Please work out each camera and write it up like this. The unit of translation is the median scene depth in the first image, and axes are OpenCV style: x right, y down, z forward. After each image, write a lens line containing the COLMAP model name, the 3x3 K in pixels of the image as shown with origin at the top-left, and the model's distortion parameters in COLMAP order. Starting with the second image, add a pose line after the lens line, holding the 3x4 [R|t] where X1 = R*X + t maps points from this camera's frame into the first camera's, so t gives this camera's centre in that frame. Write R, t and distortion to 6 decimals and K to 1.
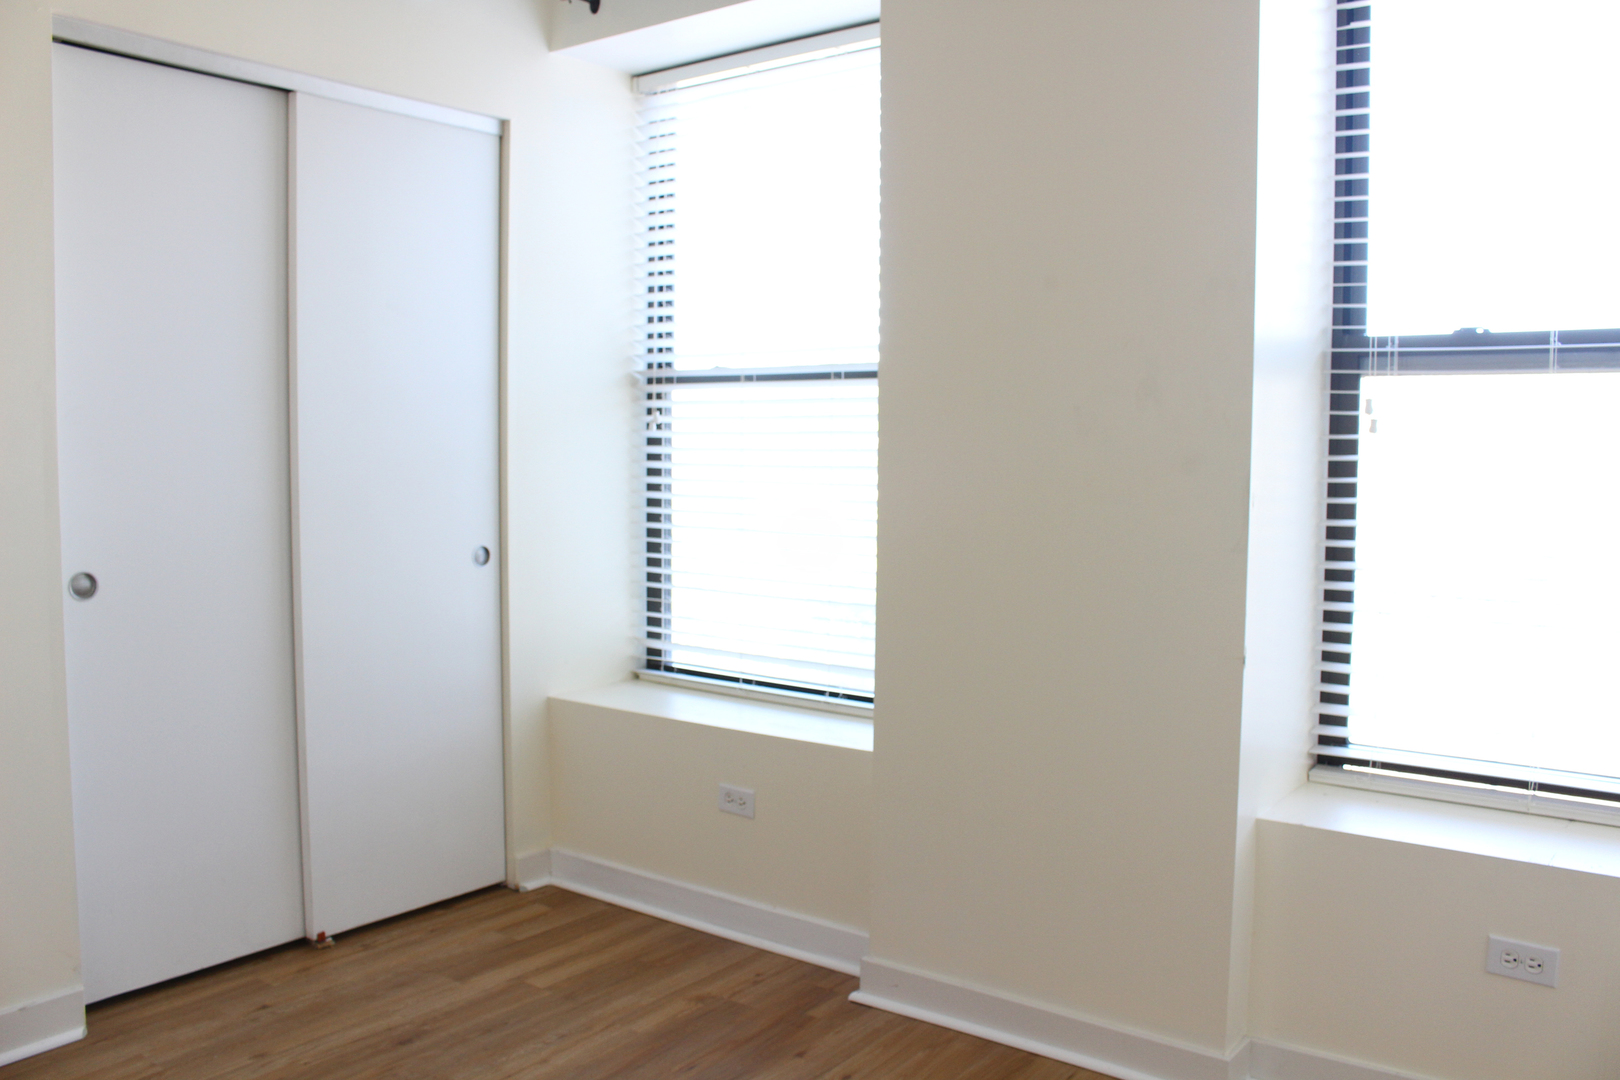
lens RADIAL K [[1315.6, 0, 810.0], [0, 1315.6, 540.0], [0, 0, 1]] dist [-0.114314, 0.000504]
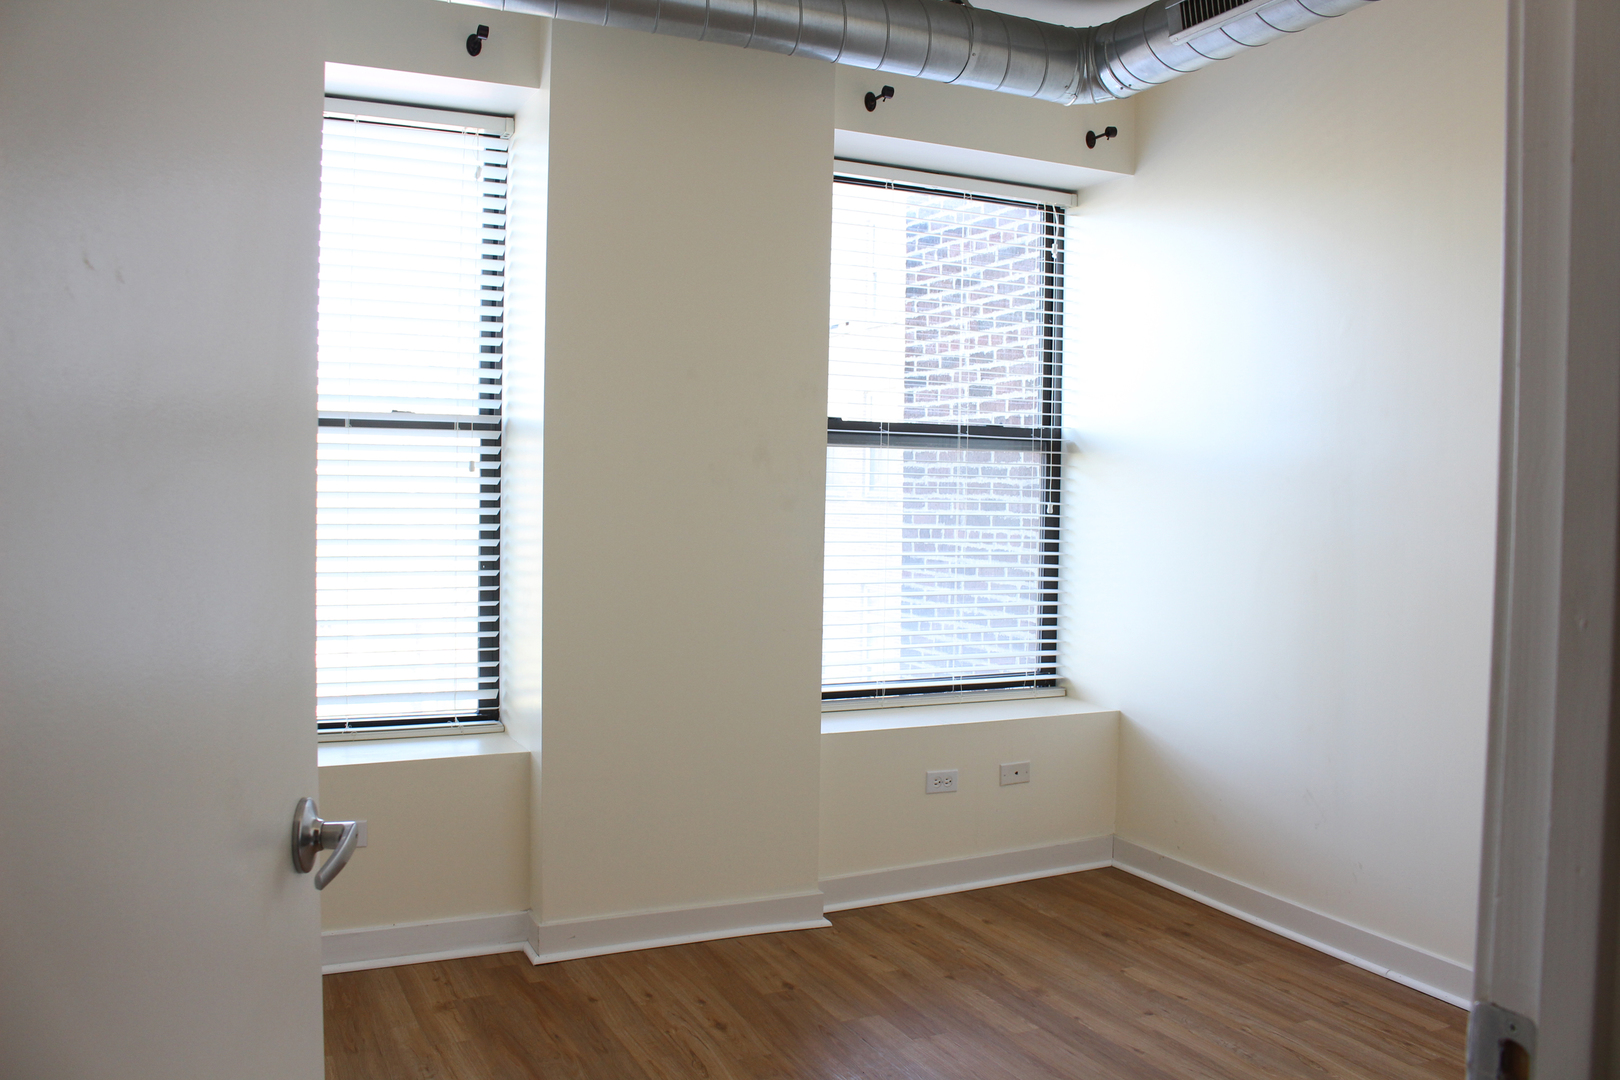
lens RADIAL K [[1315.6, 0, 810.0], [0, 1315.6, 540.0], [0, 0, 1]] dist [-0.114314, 0.000504]
pose [[0.460533, -0.036869, 0.886877, -0.882666], [0.051511, 0.998563, 0.014764, -0.028724], [-0.886147, 0.038885, 0.461770, 0.239230]]
